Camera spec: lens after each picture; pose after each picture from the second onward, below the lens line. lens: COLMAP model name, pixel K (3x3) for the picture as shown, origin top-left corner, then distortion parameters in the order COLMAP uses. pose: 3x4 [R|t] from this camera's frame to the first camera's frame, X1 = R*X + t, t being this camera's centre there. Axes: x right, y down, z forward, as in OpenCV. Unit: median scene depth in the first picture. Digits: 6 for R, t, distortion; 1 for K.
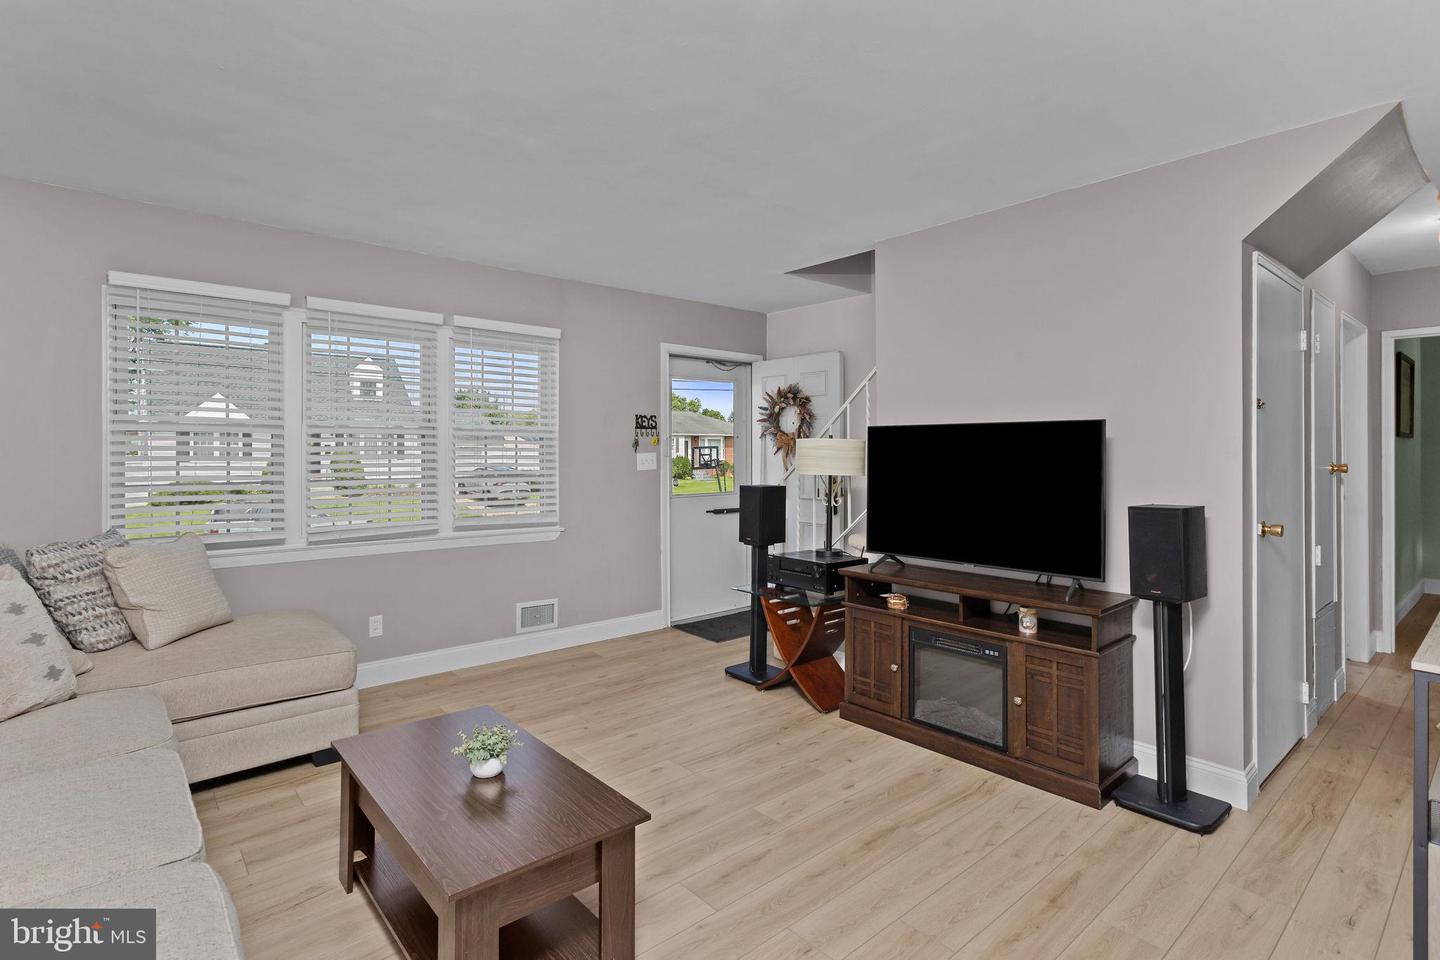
lens RADIAL K [[694.2, 0, 695.0], [0, 694.2, 447.1], [0, 0, 1]] dist [0.014069, 0.000128]
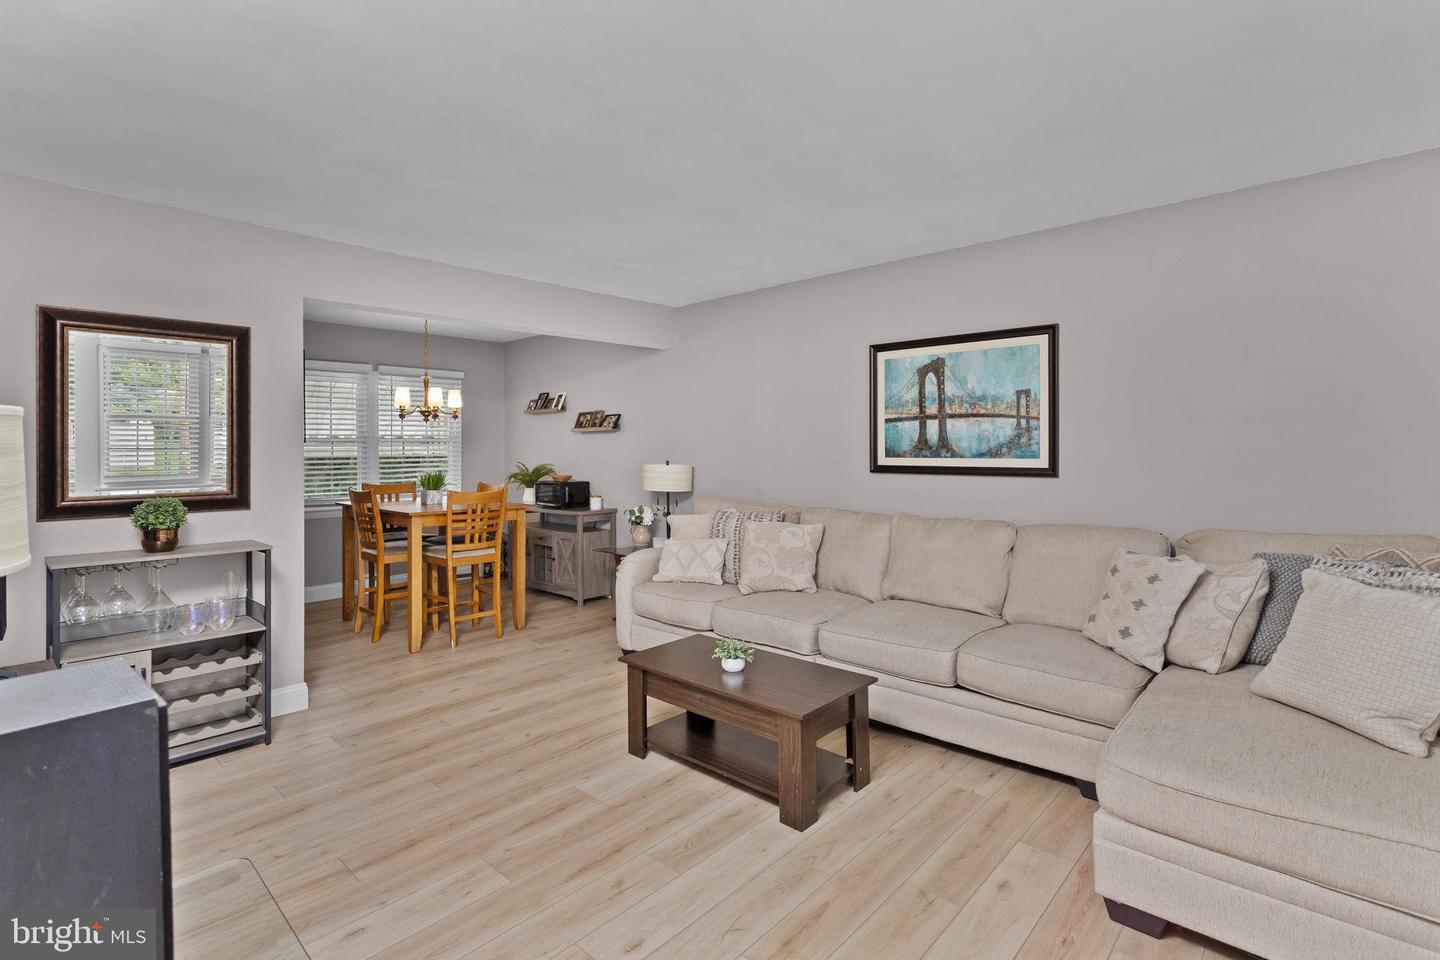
lens RADIAL K [[694.2, 0, 695.0], [0, 694.2, 447.1], [0, 0, 1]] dist [0.014069, 0.000128]
pose [[-0.995239, 0.006736, -0.097226, -0.041029], [0.007696, 0.999925, -0.009508, 0.006300], [0.097155, -0.010211, -0.995217, 1.285705]]
